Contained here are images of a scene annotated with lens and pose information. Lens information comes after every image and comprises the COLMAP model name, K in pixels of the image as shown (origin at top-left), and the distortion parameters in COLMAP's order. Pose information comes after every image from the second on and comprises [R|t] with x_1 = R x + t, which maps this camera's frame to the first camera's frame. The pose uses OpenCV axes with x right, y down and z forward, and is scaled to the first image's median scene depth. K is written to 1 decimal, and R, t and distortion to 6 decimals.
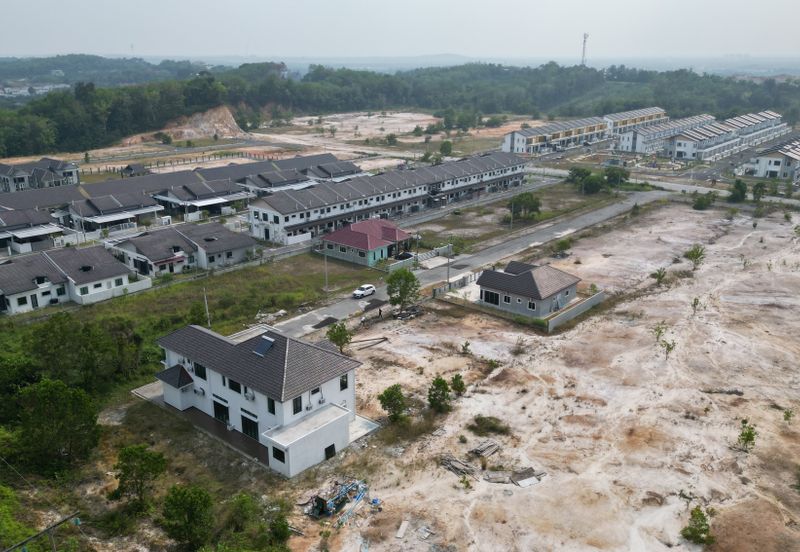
lens RADIAL K [[682.8, 0, 400.0], [0, 682.8, 276.0], [0, 0, 1]] dist [0.082121, -0.120408]
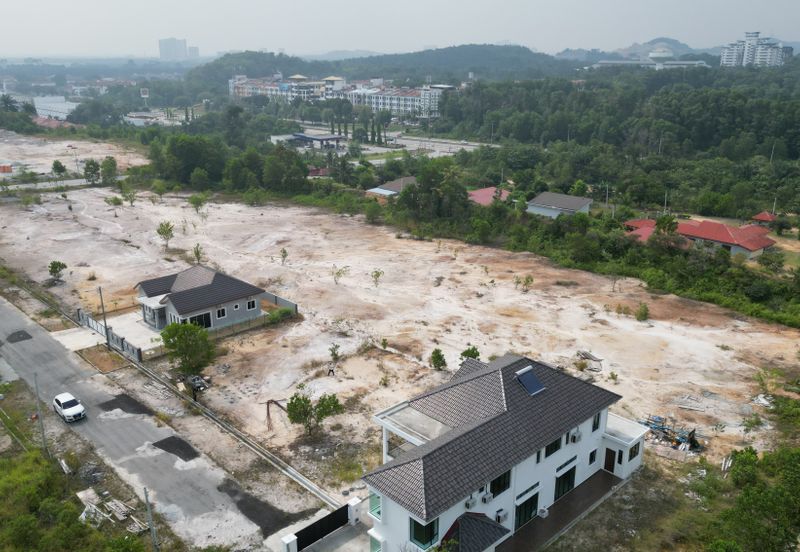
lens RADIAL K [[682.8, 0, 400.0], [0, 682.8, 276.0], [0, 0, 1]] dist [0.082121, -0.120408]
pose [[0.094157, -0.306698, 0.947138, -0.568601], [0.303888, 0.914814, 0.266021, -0.154990], [-0.948044, 0.262776, 0.179338, 0.634385]]
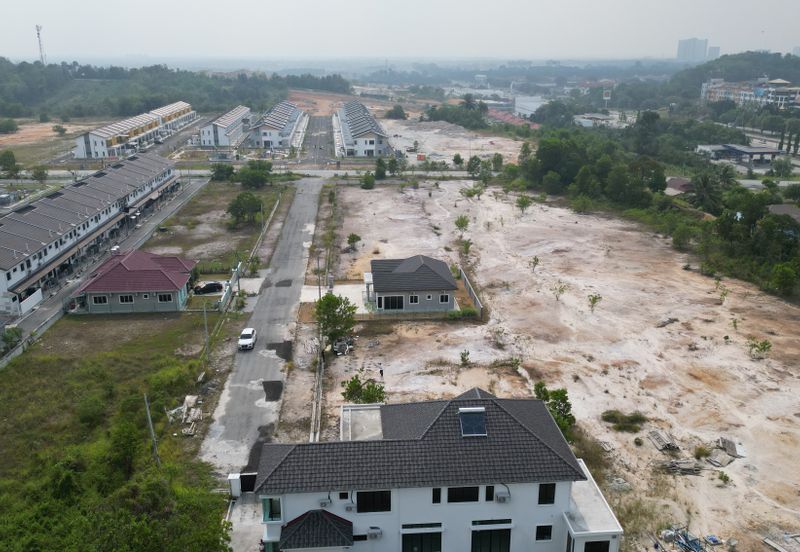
lens RADIAL K [[682.8, 0, 400.0], [0, 682.8, 276.0], [0, 0, 1]] dist [0.082121, -0.120408]
pose [[0.706554, -0.218310, 0.673144, -0.446479], [0.218439, 0.972056, 0.085971, -0.075970], [-0.673102, 0.086298, 0.734497, 0.346099]]
